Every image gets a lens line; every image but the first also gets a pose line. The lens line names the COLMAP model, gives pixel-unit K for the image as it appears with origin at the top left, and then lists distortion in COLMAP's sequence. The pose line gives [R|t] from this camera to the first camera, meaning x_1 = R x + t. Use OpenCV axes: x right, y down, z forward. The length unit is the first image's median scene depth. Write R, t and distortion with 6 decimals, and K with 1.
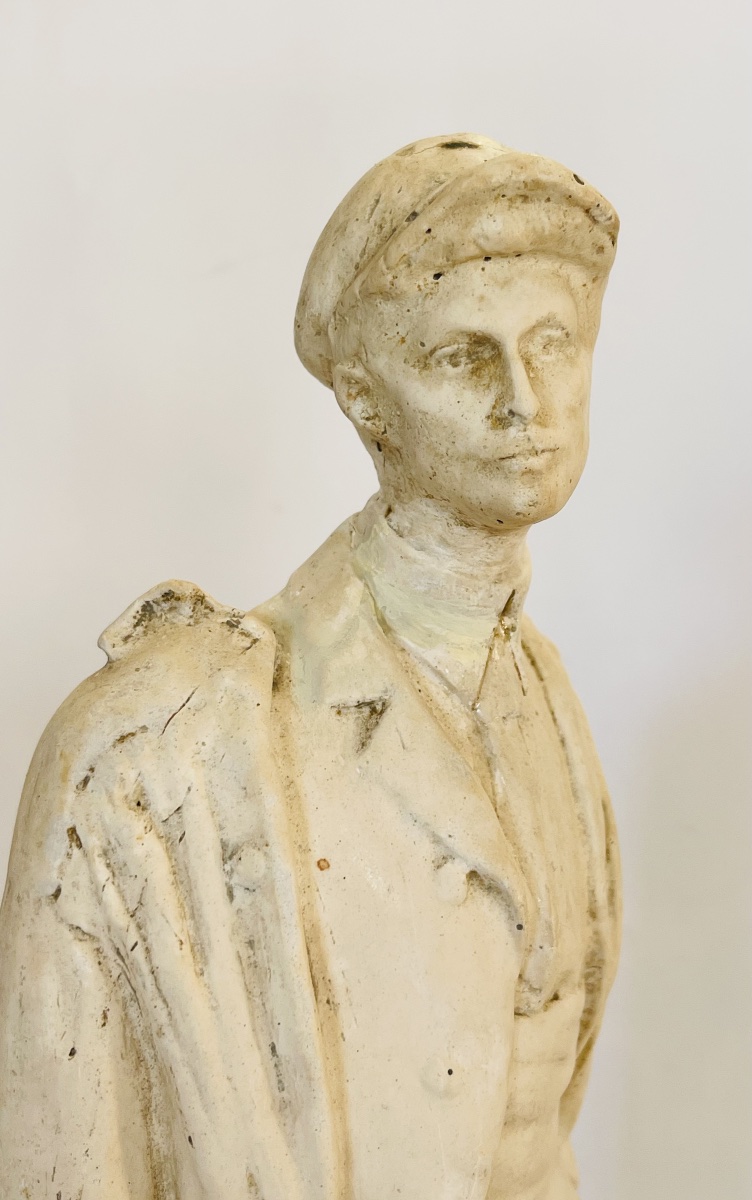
lens RADIAL K [[1613.1, 0, 442.2], [0, 1613.1, 623.8], [0, 0, 1]] dist [0.054367, 0.000000]
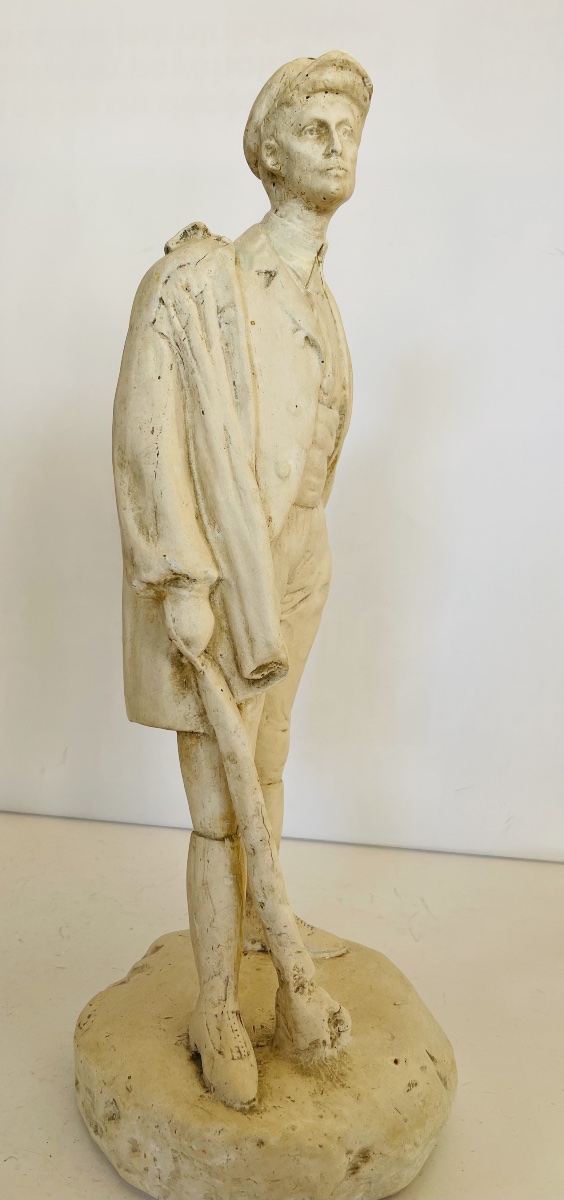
lens RADIAL K [[912.2, 0, 269.9], [0, 912.2, 609.8], [0, 0, 1]] dist [0.025855, -0.029050]
pose [[0.994302, 0.041264, 0.098287, -0.176477], [-0.039011, 0.998933, -0.024738, 0.665052], [-0.099203, 0.020762, 0.994851, -0.496919]]
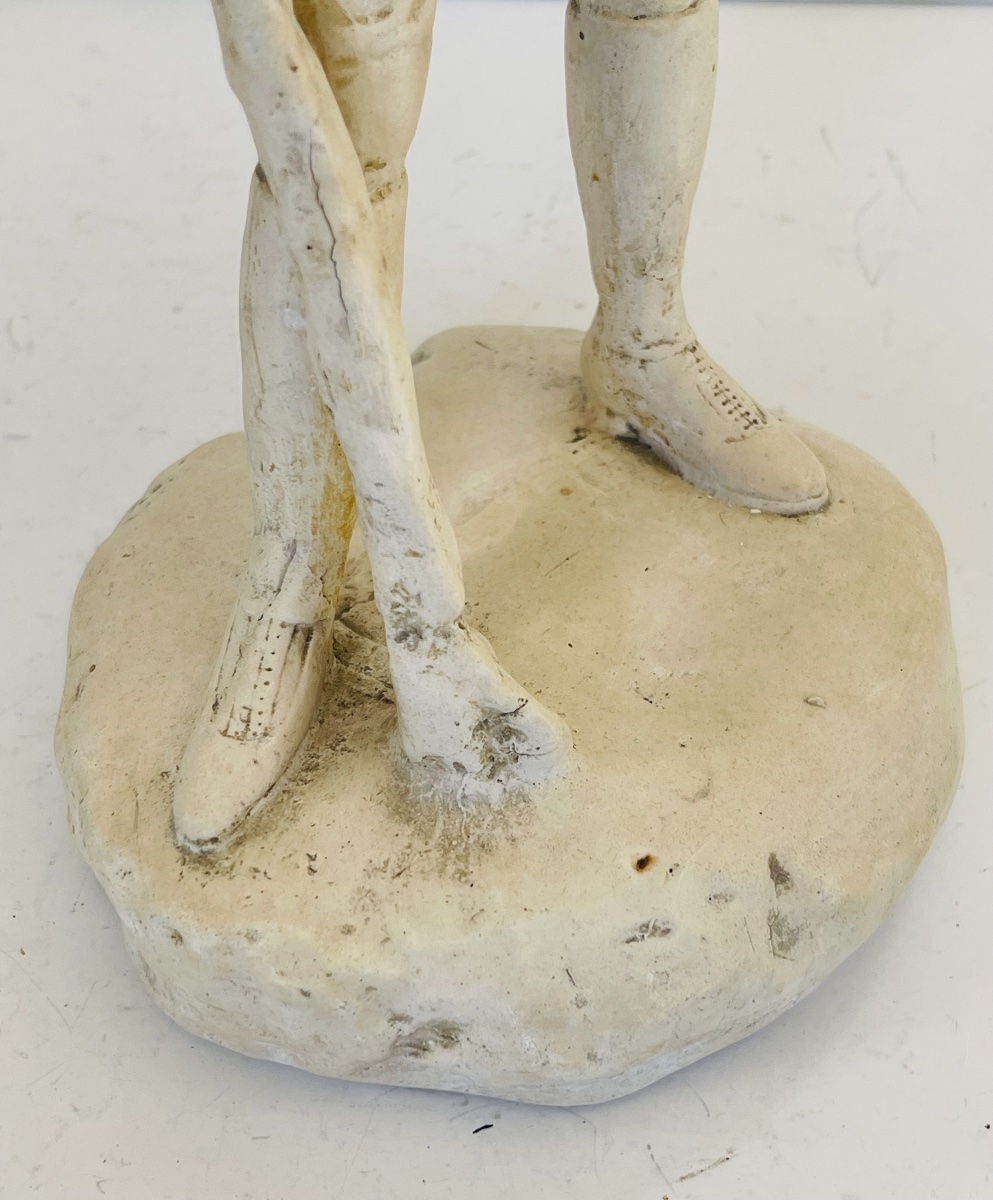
lens RADIAL K [[1804.2, 0, 486.3], [0, 1804.2, 659.7], [0, 0, 1]] dist [0.073272, 0.000000]
pose [[0.883035, 0.317702, -0.345420, 0.465021], [-0.033369, 0.776662, 0.629033, 0.553748], [0.468120, -0.543932, 0.696421, 0.222042]]
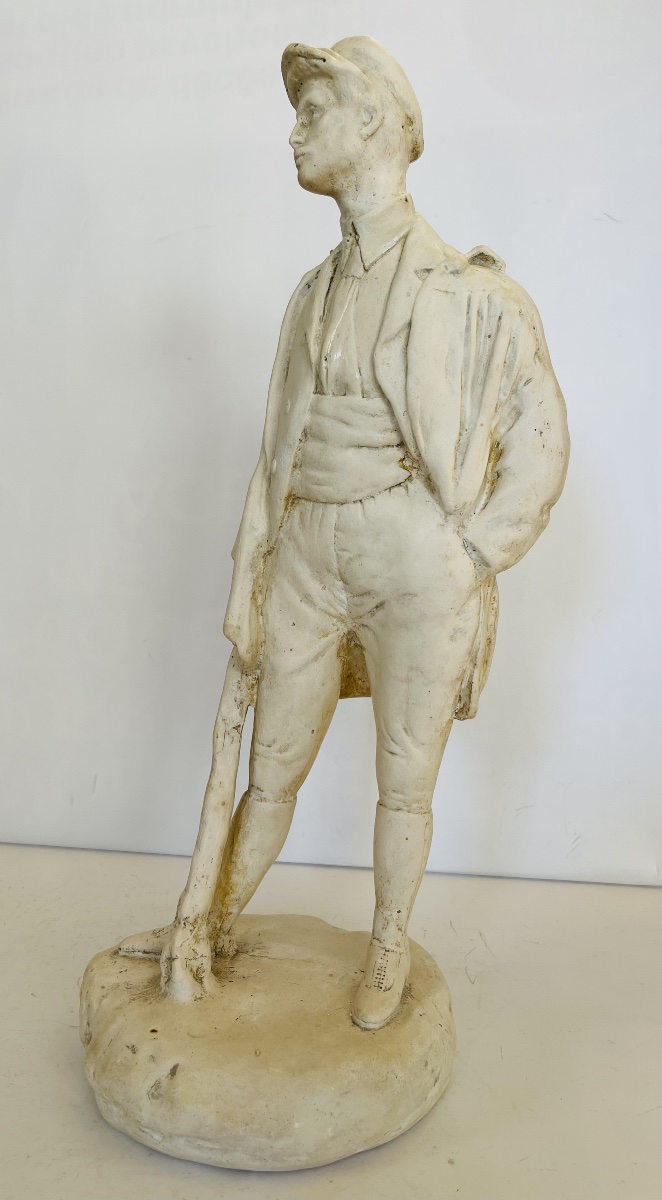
lens RADIAL K [[913.4, 0, 325.7], [0, 913.4, 610.6], [0, 0, 1]] dist [0.003180, -0.005405]
pose [[-0.014230, 0.131991, -0.991149, 1.629000], [-0.162851, 0.977708, 0.132539, 0.411696], [0.986548, 0.163296, 0.007582, 1.137626]]
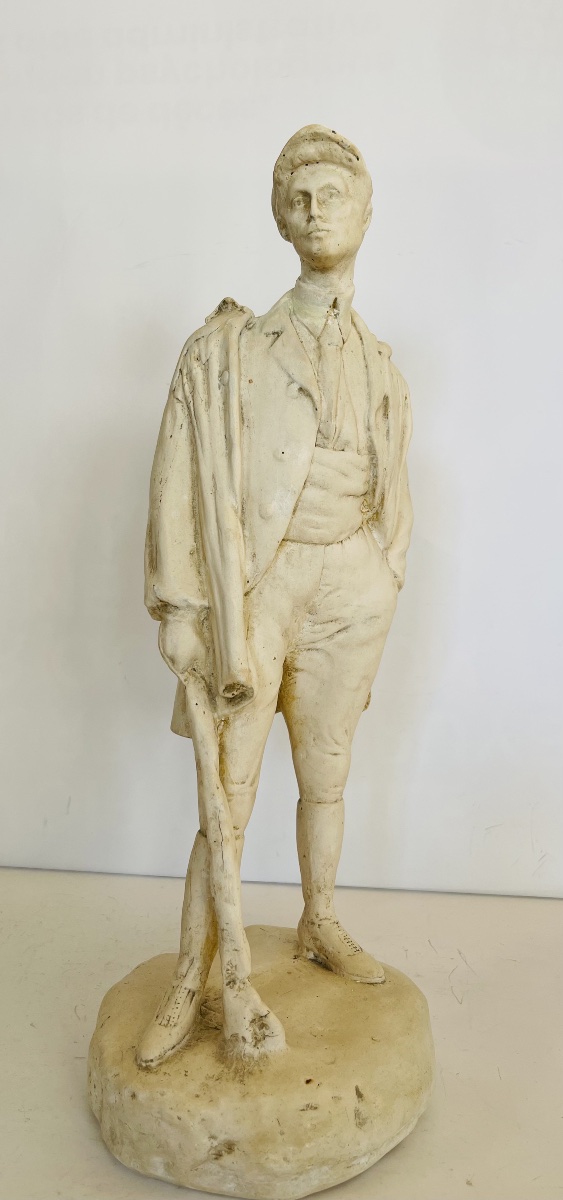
lens RADIAL K [[912.2, 0, 282.7], [0, 912.2, 604.5], [0, 0, 1]] dist [0.025855, -0.029050]
pose [[0.872655, 0.085942, -0.480715, 0.836136], [-0.103482, 0.994581, -0.010044, 0.578008], [0.477246, 0.058510, 0.876819, -0.435664]]
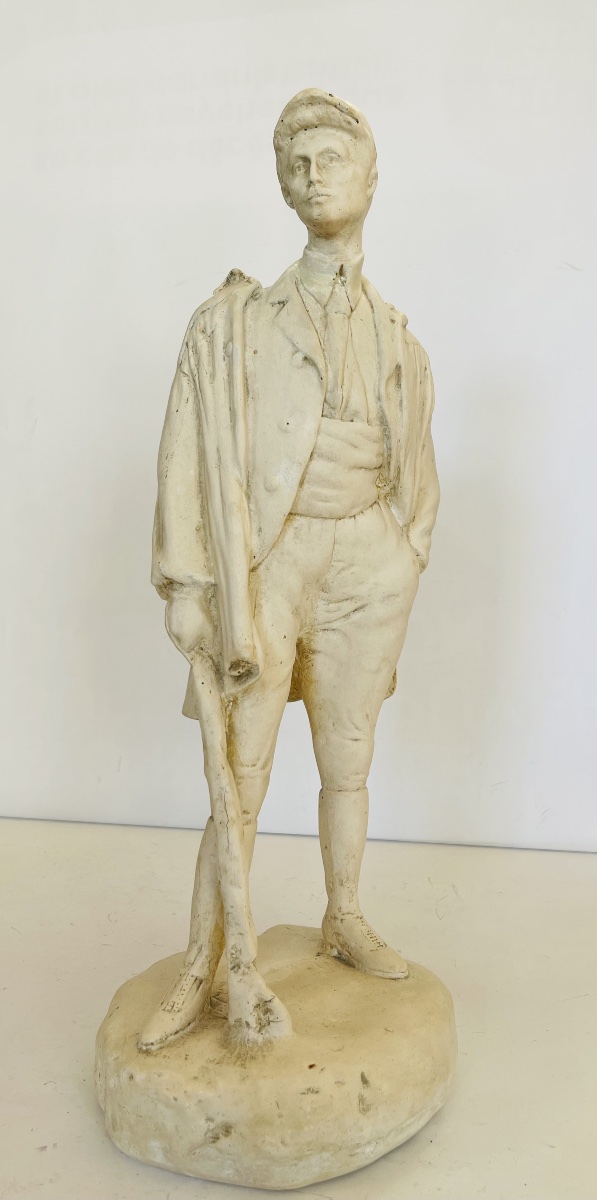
lens RADIAL K [[1006.6, 0, 335.8], [0, 1006.6, 609.4], [0, 0, 1]] dist [0.024628, -0.015473]
pose [[0.849532, 0.067122, -0.523250, 1.046896], [-0.093301, 0.995353, -0.023799, 0.649957], [0.519221, 0.069038, 0.851847, -0.450602]]
